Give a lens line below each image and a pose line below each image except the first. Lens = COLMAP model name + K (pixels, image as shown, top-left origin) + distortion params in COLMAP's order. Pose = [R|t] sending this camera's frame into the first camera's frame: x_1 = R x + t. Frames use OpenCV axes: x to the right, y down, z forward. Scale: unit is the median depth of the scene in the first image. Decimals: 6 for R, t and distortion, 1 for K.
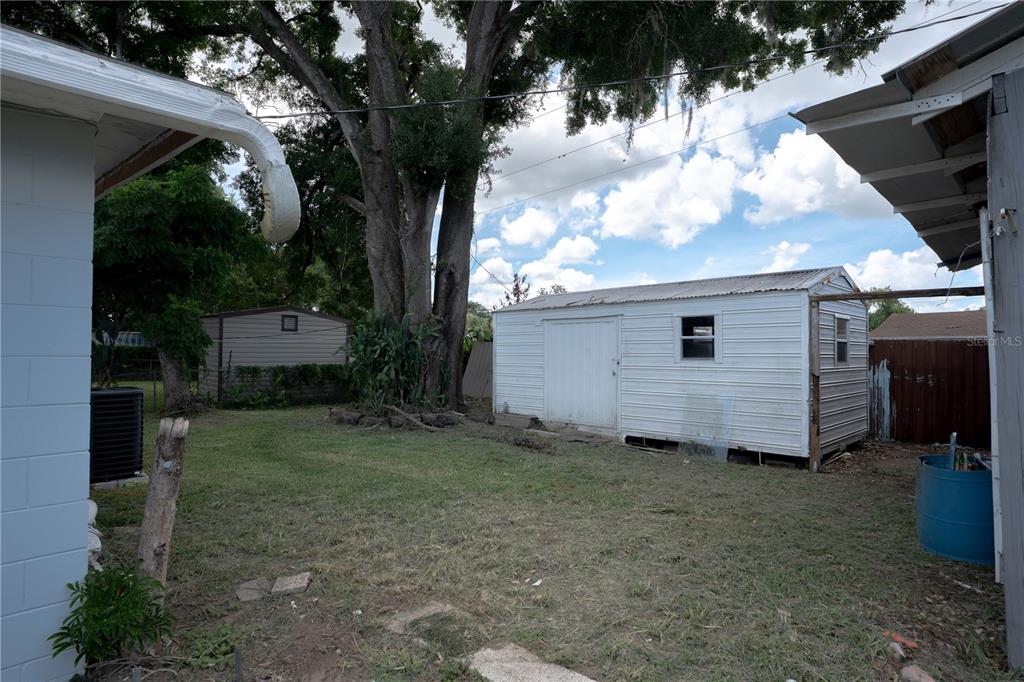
lens RADIAL K [[558.3, 0, 511.8], [0, 558.3, 345.4], [0, 0, 1]] dist [-0.045472, 0.034301]
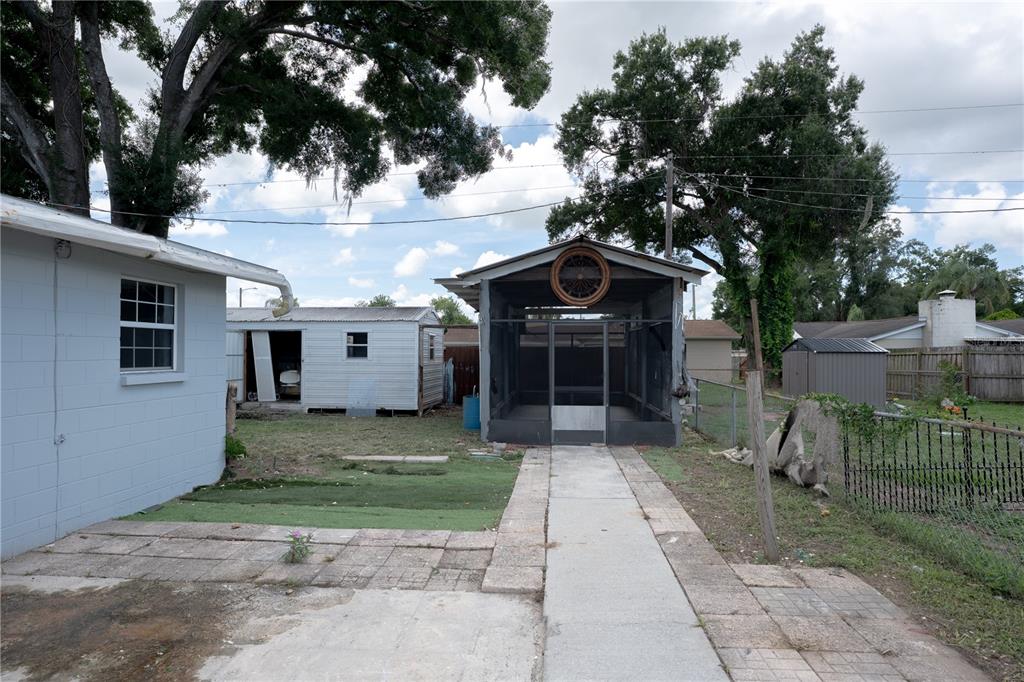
lens RADIAL K [[558.3, 0, 508.3], [0, 558.3, 338.5], [0, 0, 1]] dist [-0.045472, 0.034301]
pose [[0.763157, 0.018446, 0.645950, -0.359550], [-0.012717, 0.999828, -0.013527, -0.015442], [-0.646088, 0.002109, 0.763260, -0.511536]]
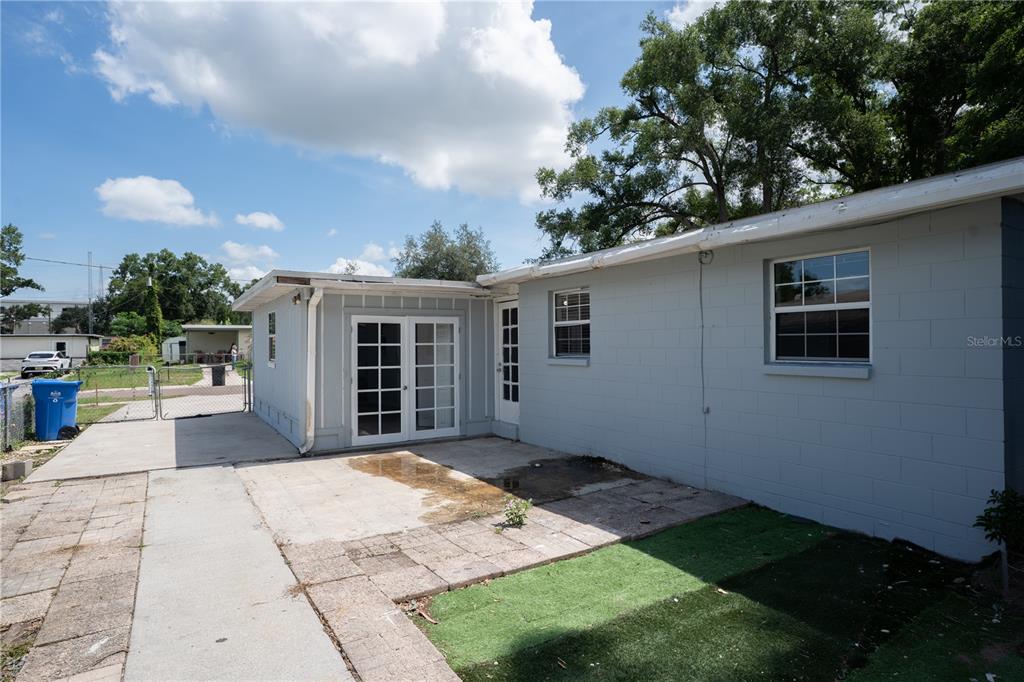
lens RADIAL K [[558.3, 0, 511.0], [0, 558.3, 342.3], [0, 0, 1]] dist [-0.045472, 0.034301]
pose [[-0.214661, 0.003561, -0.976682, 1.557593], [0.026331, 0.999651, -0.002143, 0.008984], [0.976334, -0.026177, -0.214680, 1.105454]]
